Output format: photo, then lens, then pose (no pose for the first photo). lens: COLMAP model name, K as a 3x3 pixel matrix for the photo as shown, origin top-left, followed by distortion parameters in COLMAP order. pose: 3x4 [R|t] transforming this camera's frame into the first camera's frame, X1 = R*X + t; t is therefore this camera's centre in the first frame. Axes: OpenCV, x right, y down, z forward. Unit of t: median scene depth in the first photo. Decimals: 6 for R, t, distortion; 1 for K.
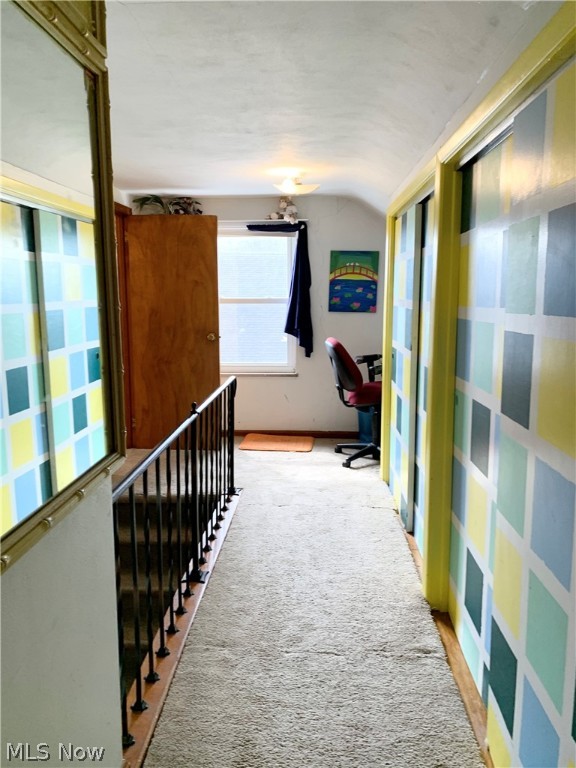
lens RADIAL K [[591.6, 0, 288.0], [0, 591.6, 384.0], [0, 0, 1]] dist [0.013548, -0.016261]
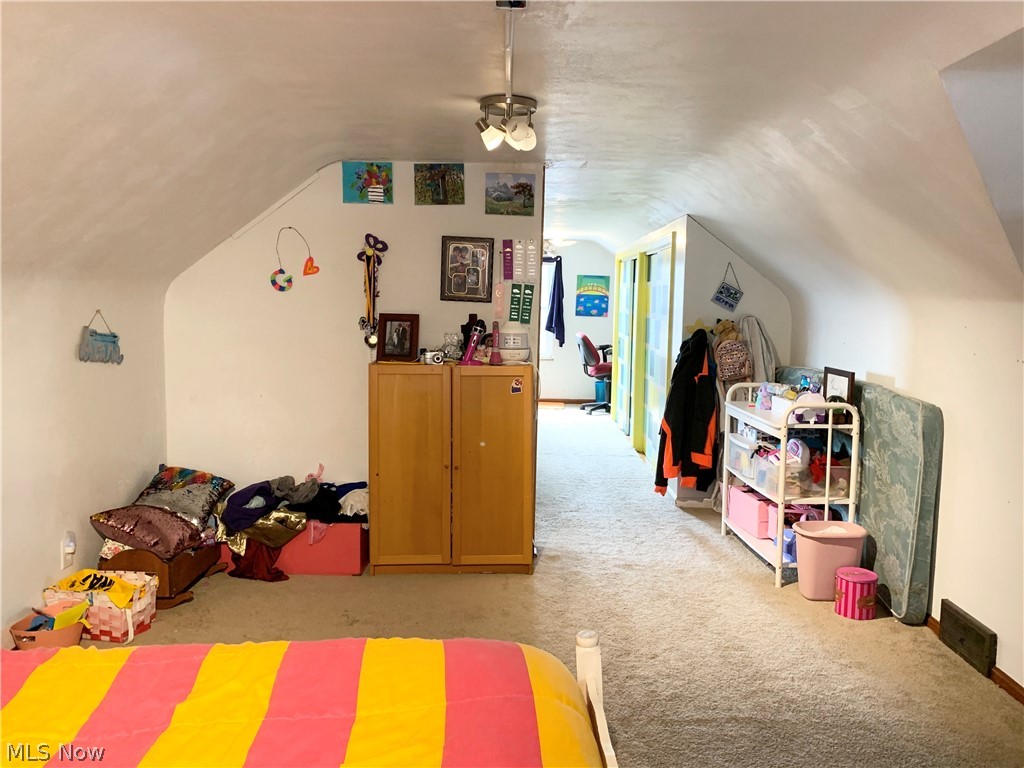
lens RADIAL K [[788.8, 0, 512.0], [0, 788.8, 384.0], [0, 0, 1]] dist [0.013548, -0.016261]
pose [[0.999216, 0.007372, 0.038889, -0.171643], [-0.005889, 0.999256, -0.038112, 0.127928], [-0.039141, 0.037853, 0.998516, -0.986485]]
